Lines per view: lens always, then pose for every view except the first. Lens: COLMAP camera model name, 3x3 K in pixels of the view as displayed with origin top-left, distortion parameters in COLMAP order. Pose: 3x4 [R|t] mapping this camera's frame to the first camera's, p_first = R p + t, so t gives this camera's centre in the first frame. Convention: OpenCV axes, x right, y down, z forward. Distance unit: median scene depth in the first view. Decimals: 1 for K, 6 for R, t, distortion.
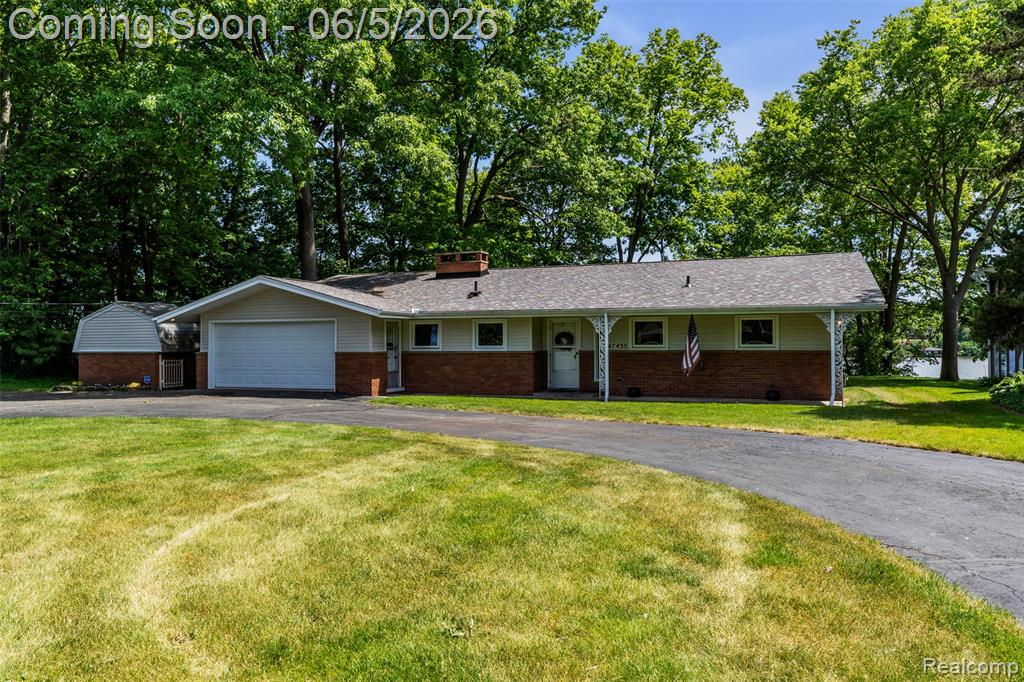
lens RADIAL K [[743.4, 0, 511.9], [0, 743.4, 339.8], [0, 0, 1]] dist [-0.001798, -0.007560]
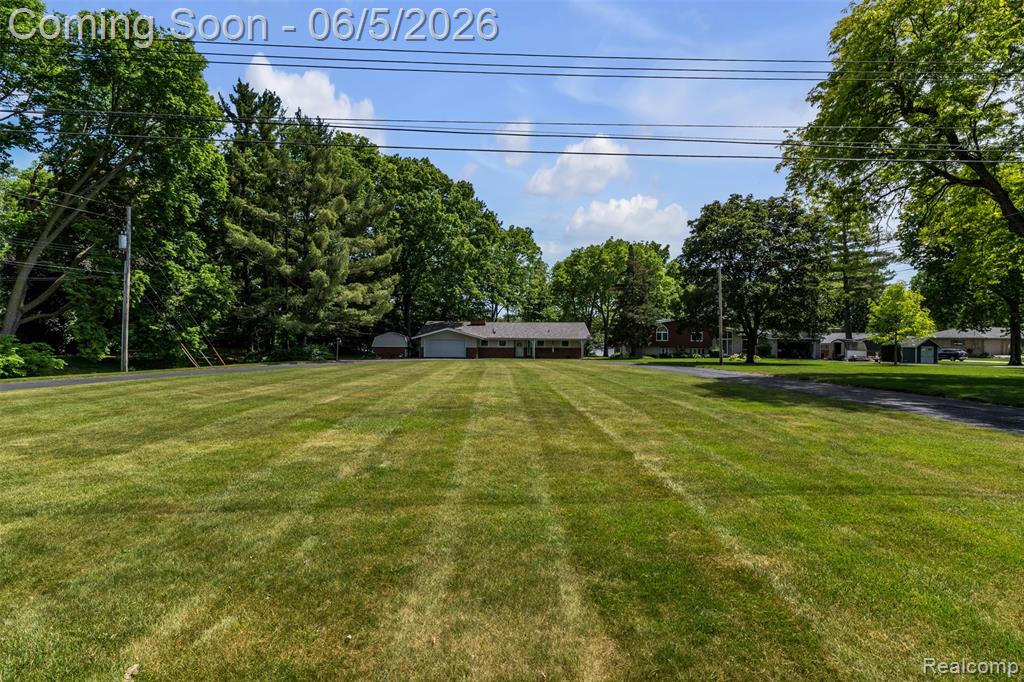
lens RADIAL K [[549.2, 0, 512.7], [0, 549.2, 341.9], [0, 0, 1]] dist [-0.000363, 0.000002]
pose [[0.942018, 0.011531, 0.335363, -0.974997], [-0.014701, 0.999868, 0.006916, -0.036311], [-0.335239, -0.011445, 0.942064, -1.815867]]
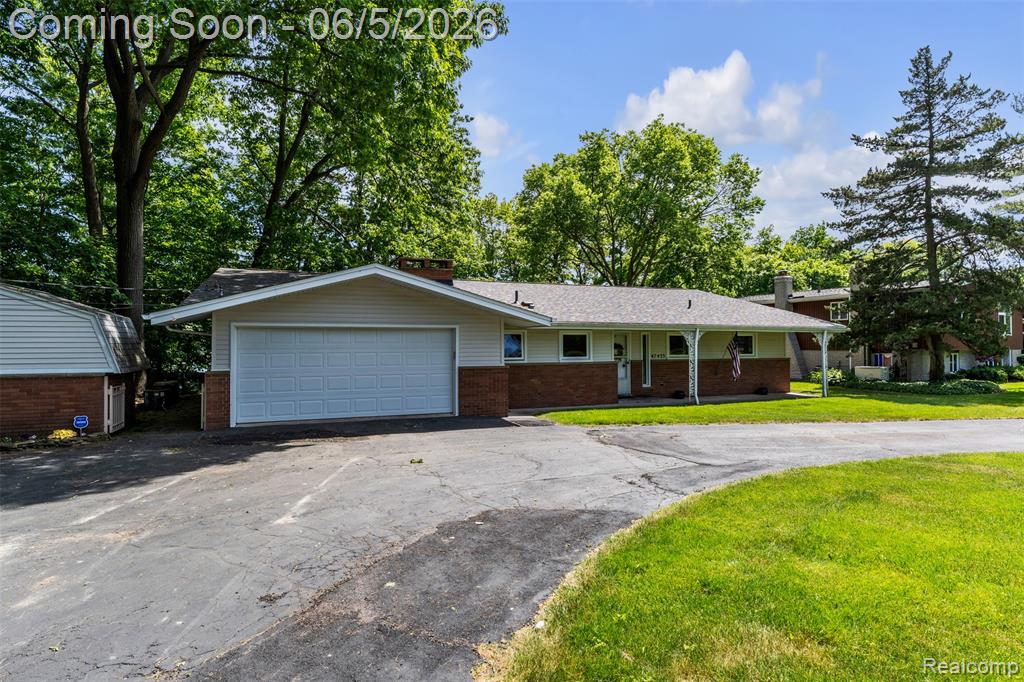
lens RADIAL K [[549.2, 0, 509.9], [0, 549.2, 342.5], [0, 0, 1]] dist [-0.000363, 0.000002]
pose [[0.720578, 0.006348, 0.693344, -0.615226], [-0.003112, 0.999978, -0.005921, -0.007111], [-0.693366, 0.002109, 0.720582, 0.523919]]
